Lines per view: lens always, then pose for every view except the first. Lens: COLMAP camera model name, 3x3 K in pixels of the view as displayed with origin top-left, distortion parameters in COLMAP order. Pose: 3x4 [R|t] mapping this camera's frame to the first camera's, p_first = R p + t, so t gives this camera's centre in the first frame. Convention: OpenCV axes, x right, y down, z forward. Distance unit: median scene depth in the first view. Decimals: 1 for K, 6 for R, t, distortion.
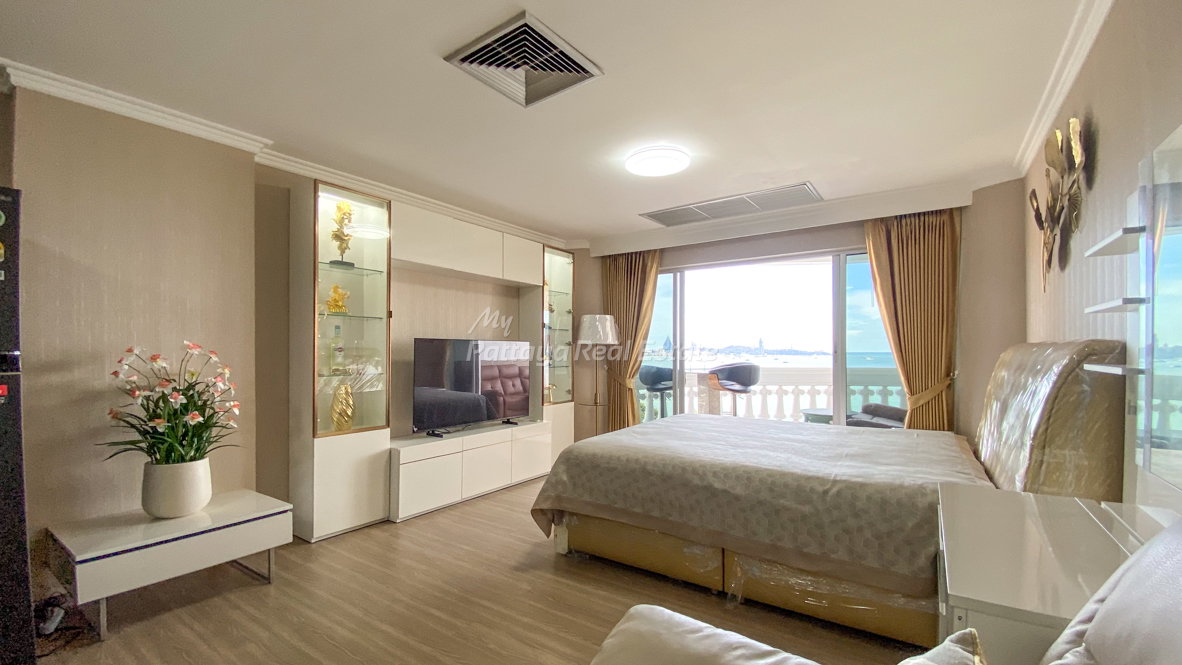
lens RADIAL K [[460.8, 0, 591.0], [0, 460.8, 332.5], [0, 0, 1]] dist [0.000334, -0.000189]
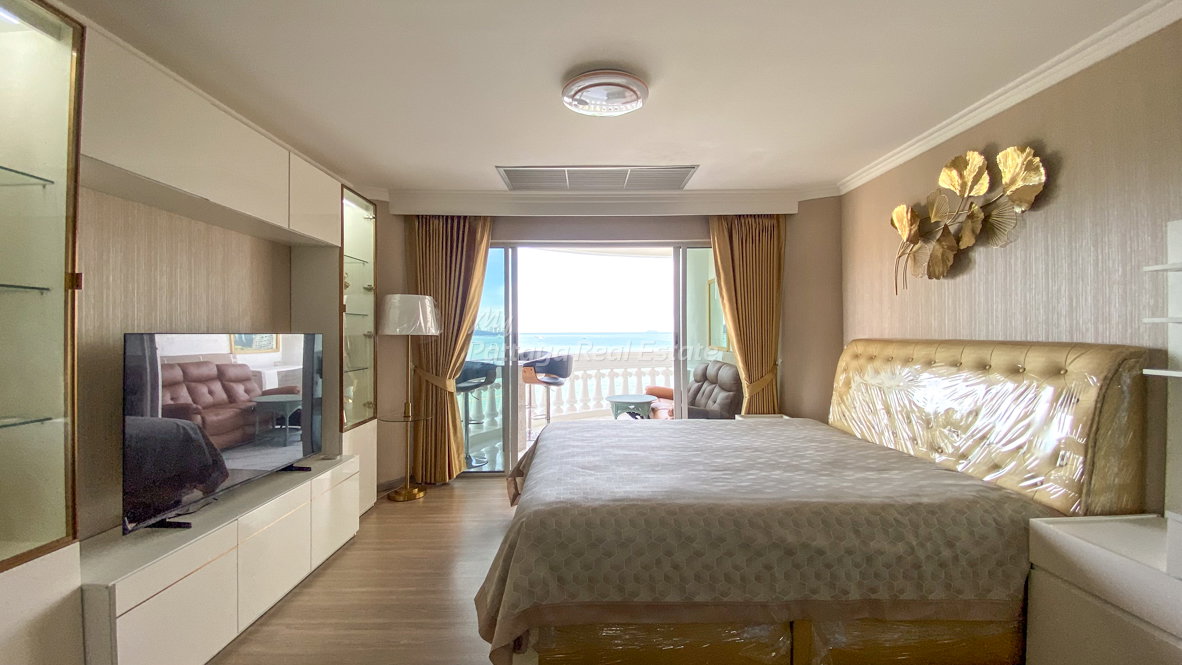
lens RADIAL K [[460.8, 0, 591.0], [0, 460.8, 332.5], [0, 0, 1]] dist [0.000334, -0.000189]
pose [[0.822820, -0.005466, 0.568276, -0.183515], [-0.016615, 0.999295, 0.033669, -0.009629], [-0.568059, -0.037146, 0.822149, 0.257582]]
